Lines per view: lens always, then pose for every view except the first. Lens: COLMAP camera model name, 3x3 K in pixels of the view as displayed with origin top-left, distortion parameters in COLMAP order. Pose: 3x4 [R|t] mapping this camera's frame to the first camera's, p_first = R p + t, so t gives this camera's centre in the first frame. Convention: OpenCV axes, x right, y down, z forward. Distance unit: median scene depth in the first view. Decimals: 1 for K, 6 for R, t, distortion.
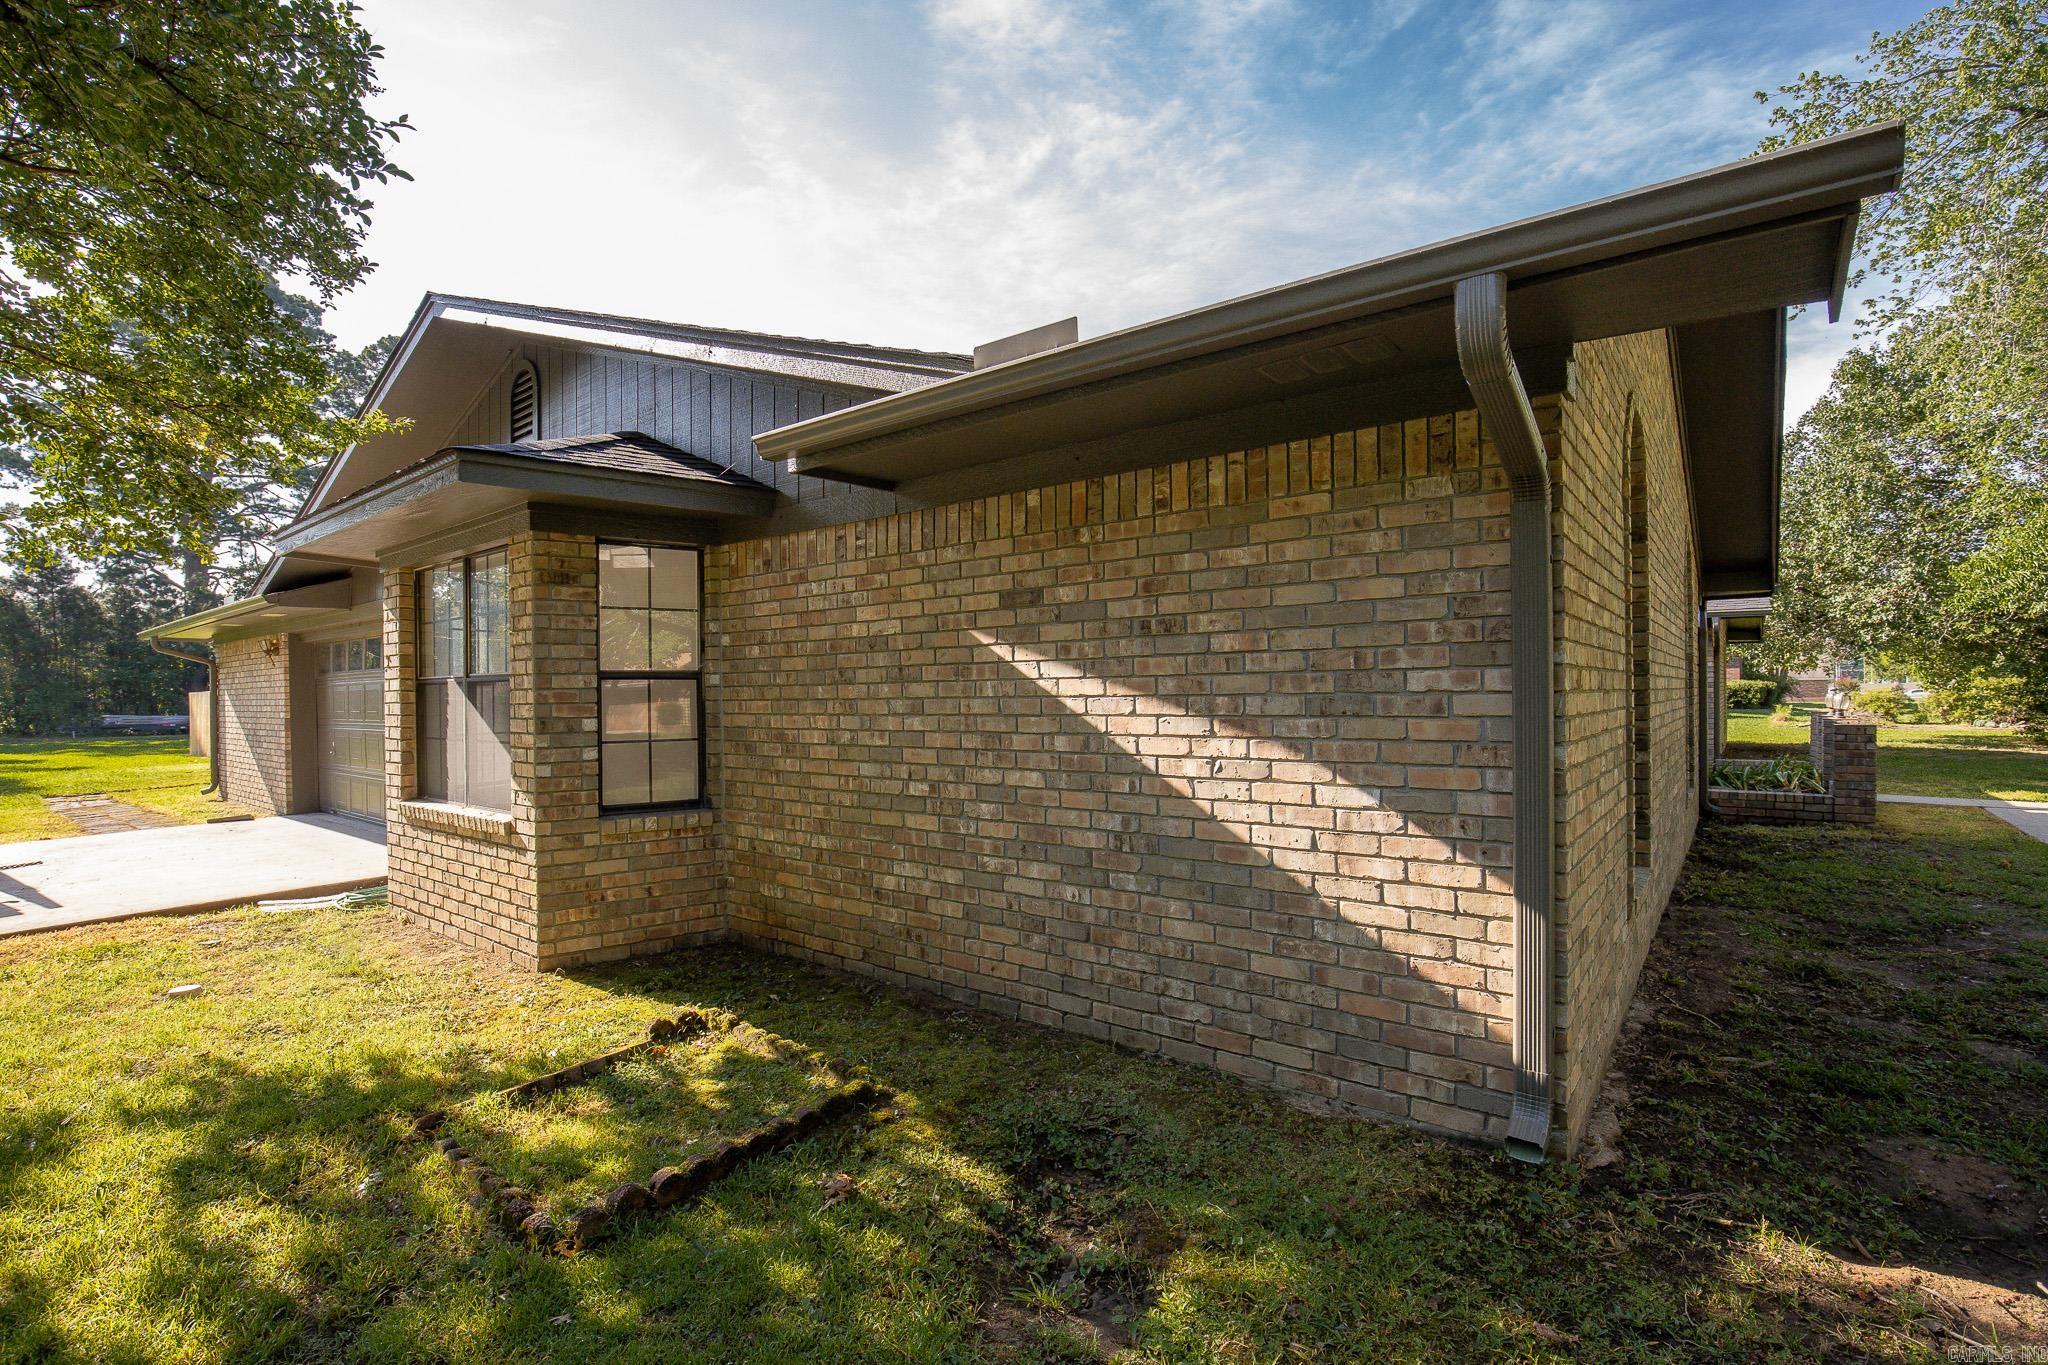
lens RADIAL K [[967.7, 0, 1001.7], [0, 967.7, 702.8], [0, 0, 1]] dist [-0.024615, 0.008874]
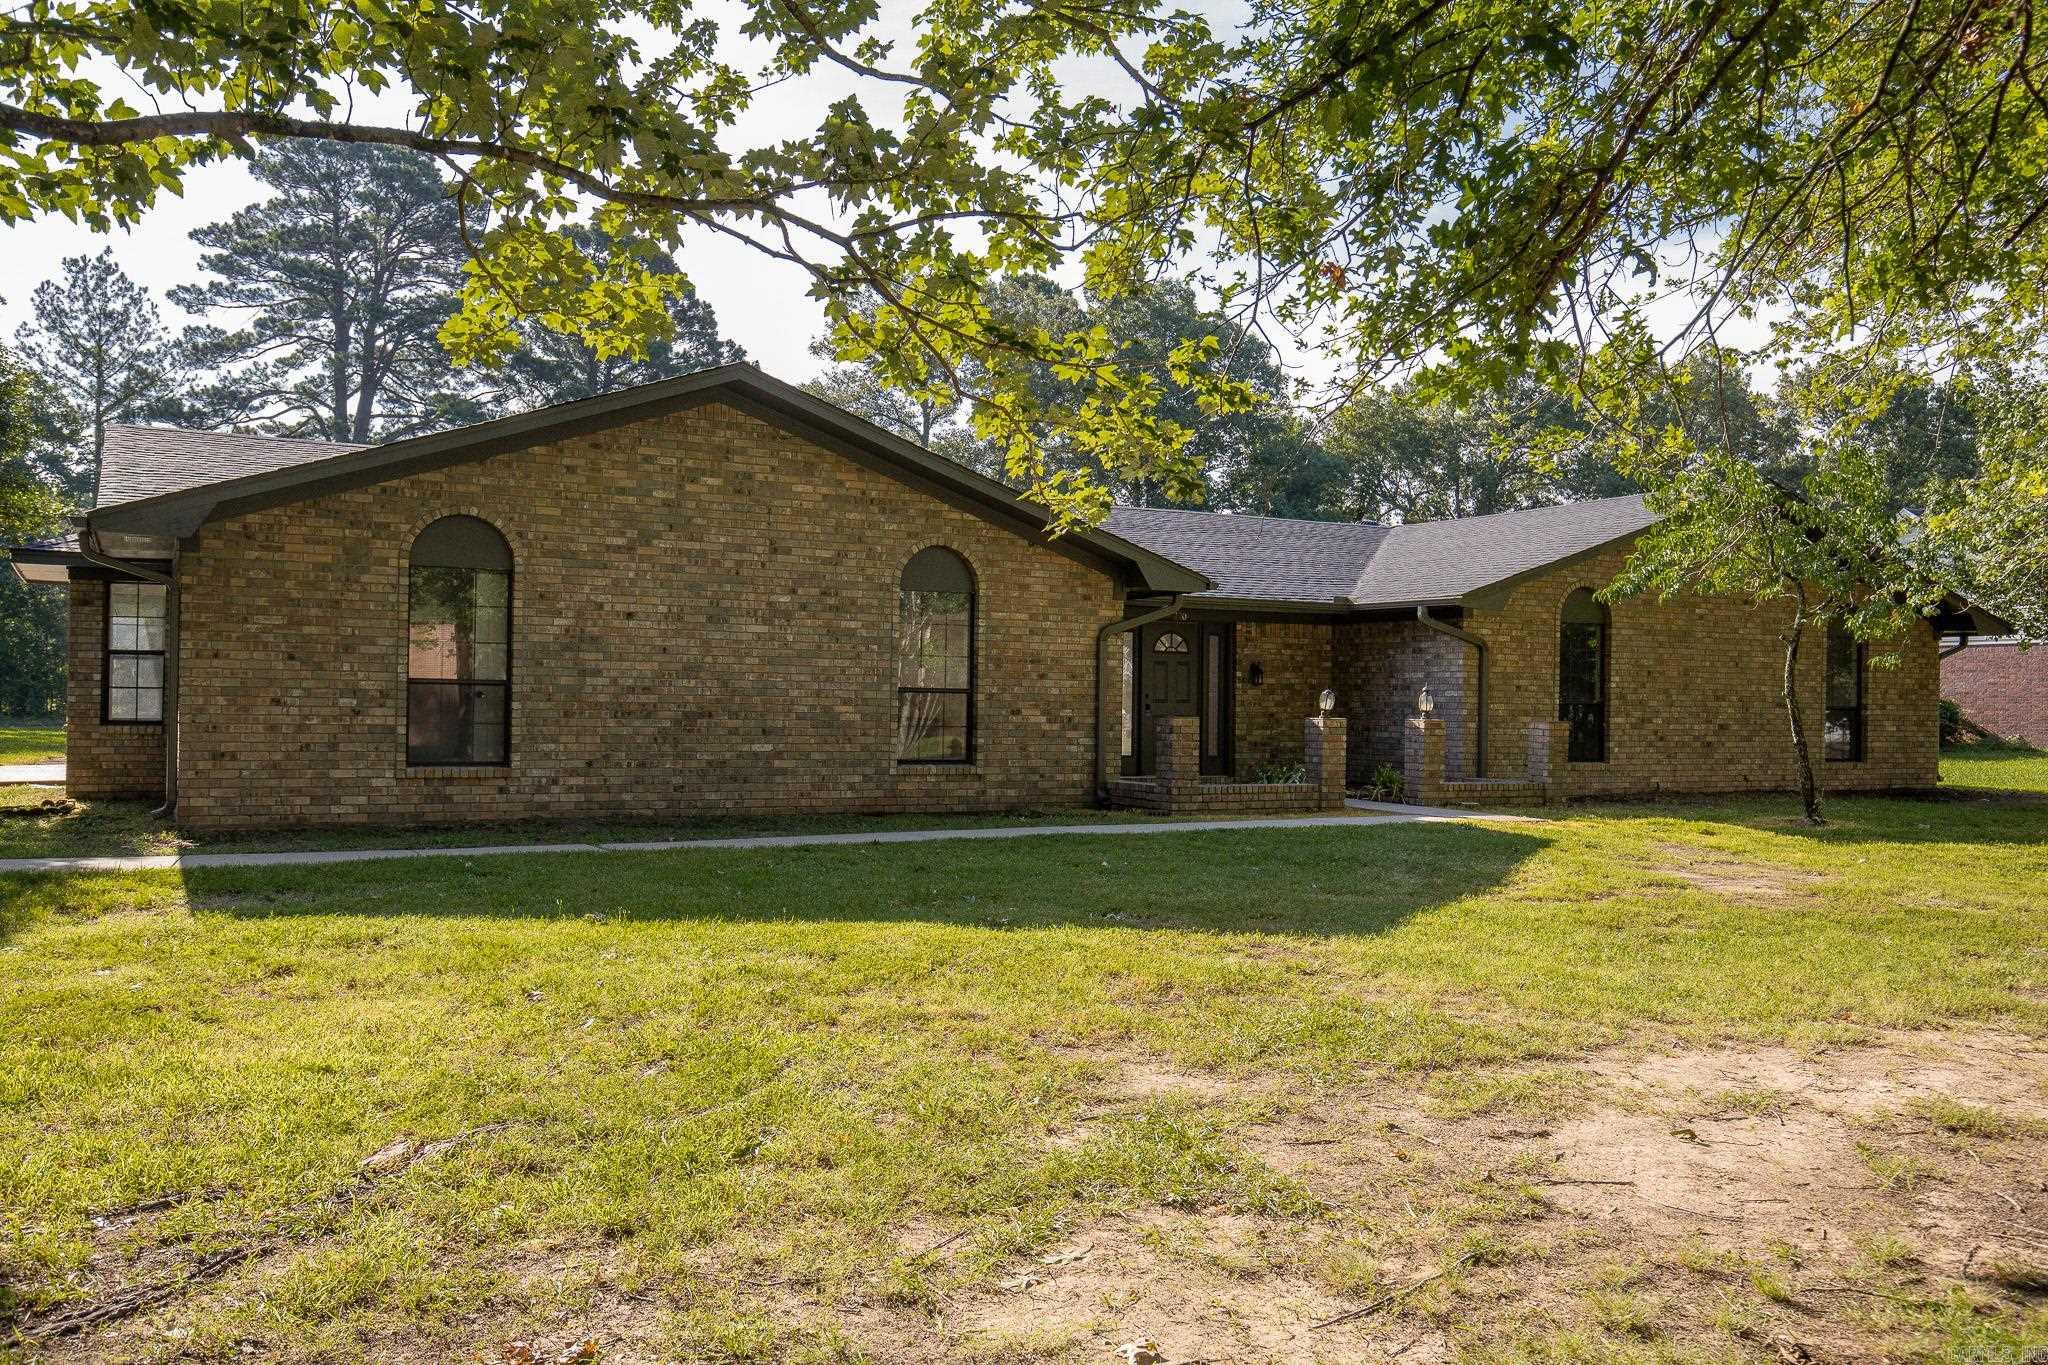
lens RADIAL K [[1684.9, 0, 1032.0], [0, 1684.9, 701.7], [0, 0, 1]] dist [0.019547, 0.001464]
pose [[0.928039, 0.025737, -0.371592, 0.306340], [-0.030605, 0.999506, -0.007206, 0.004921], [0.371223, 0.018060, 0.928368, -0.174079]]
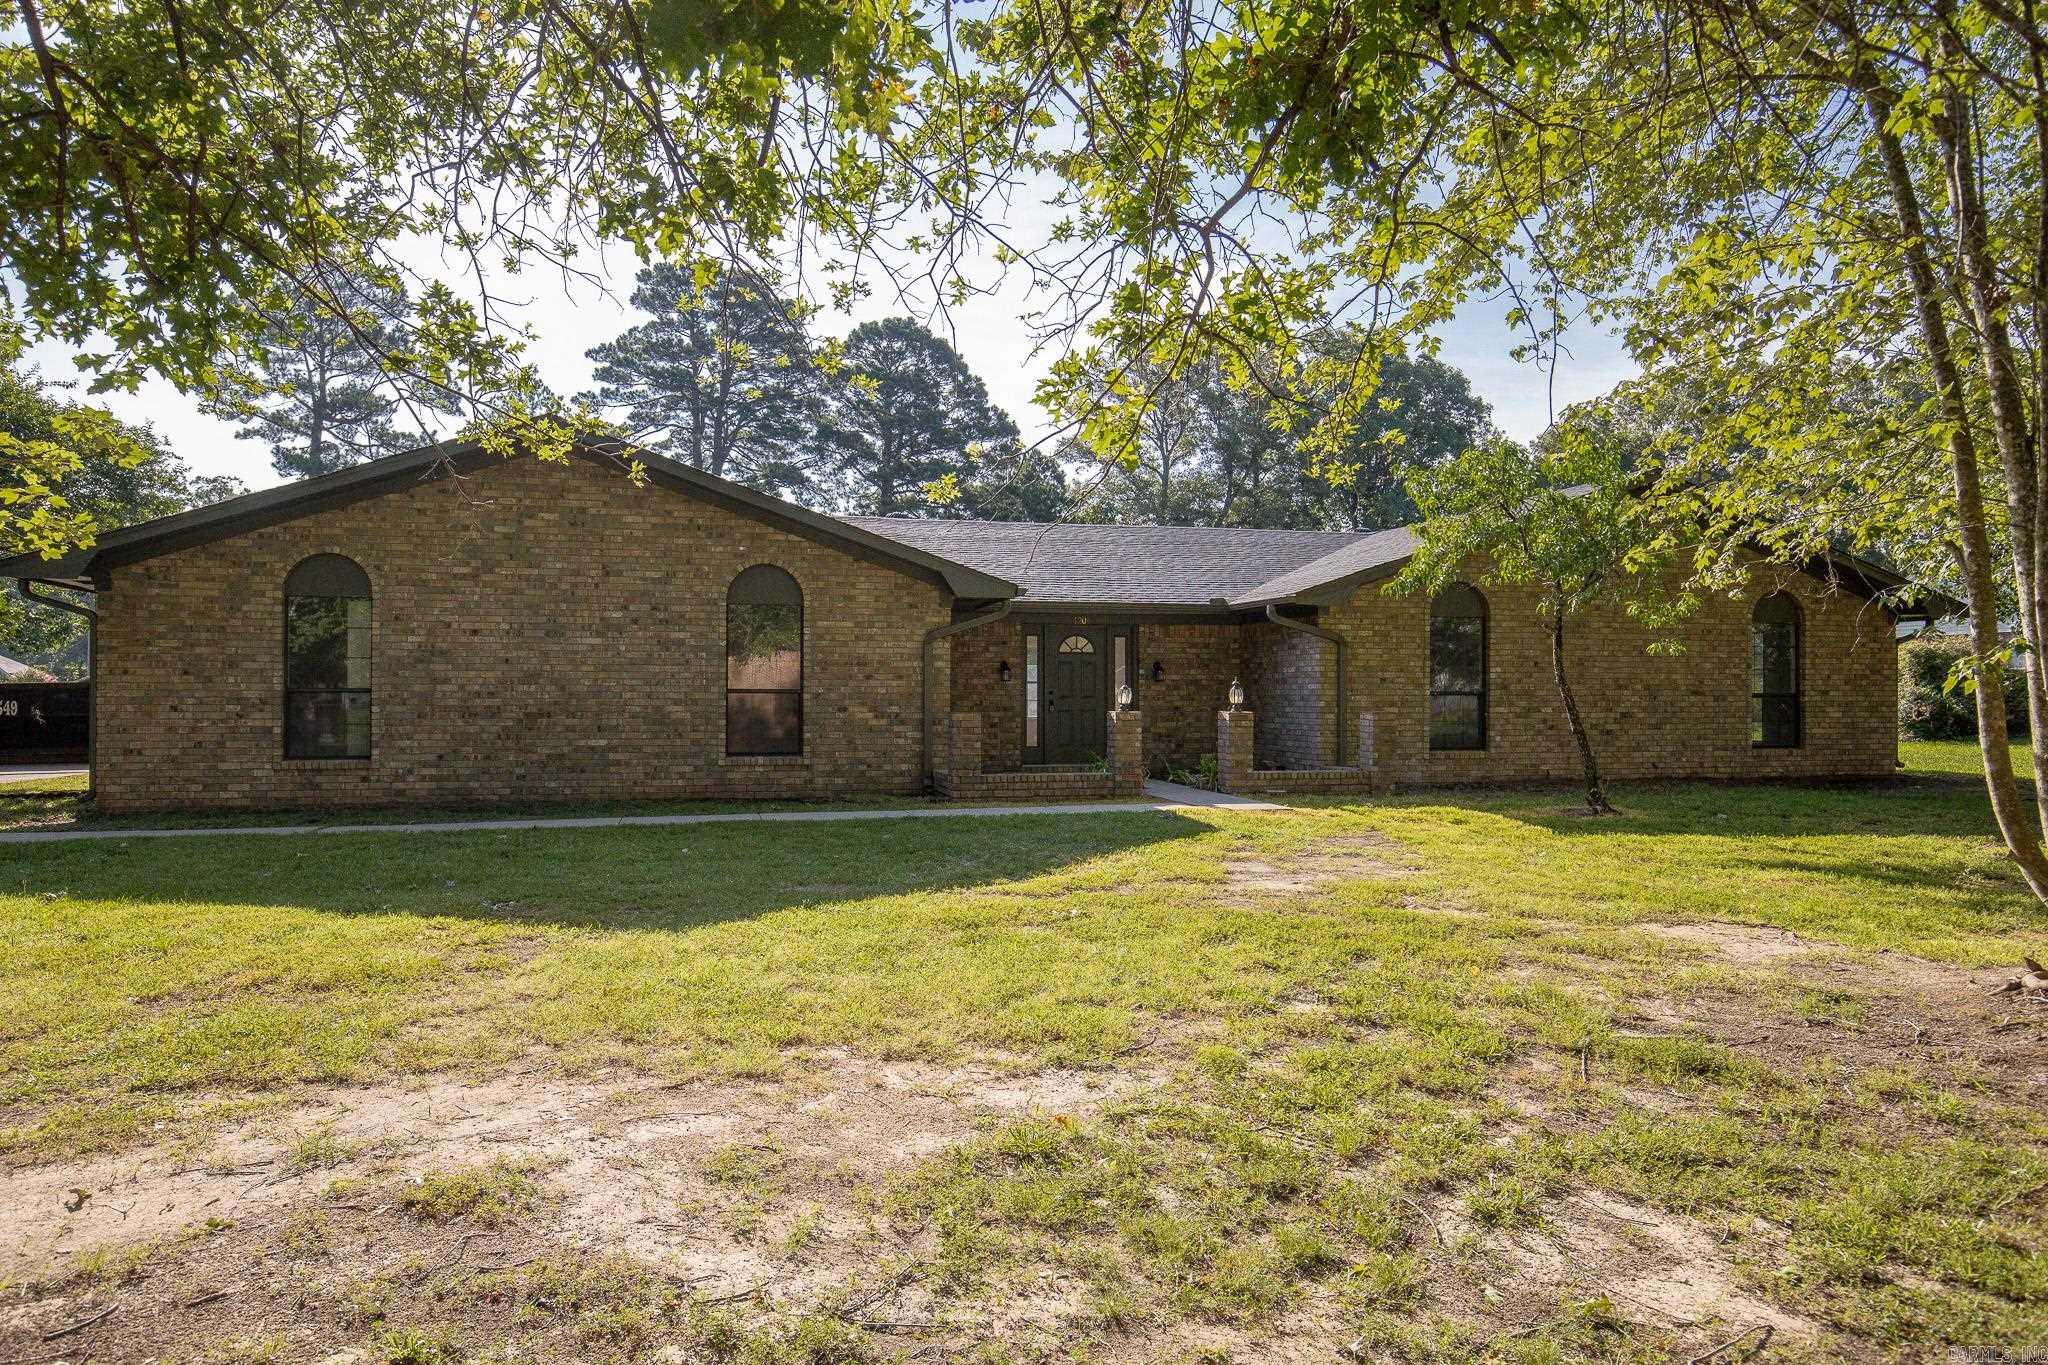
lens RADIAL K [[1380.5, 0, 1017.6], [0, 1380.5, 694.4], [0, 0, 1]] dist [-0.000764, -0.002995]
pose [[0.810708, 0.011941, -0.585329, 0.418319], [-0.018134, 0.999824, -0.004719, 0.001206], [0.585170, 0.014440, 0.810782, -0.066448]]
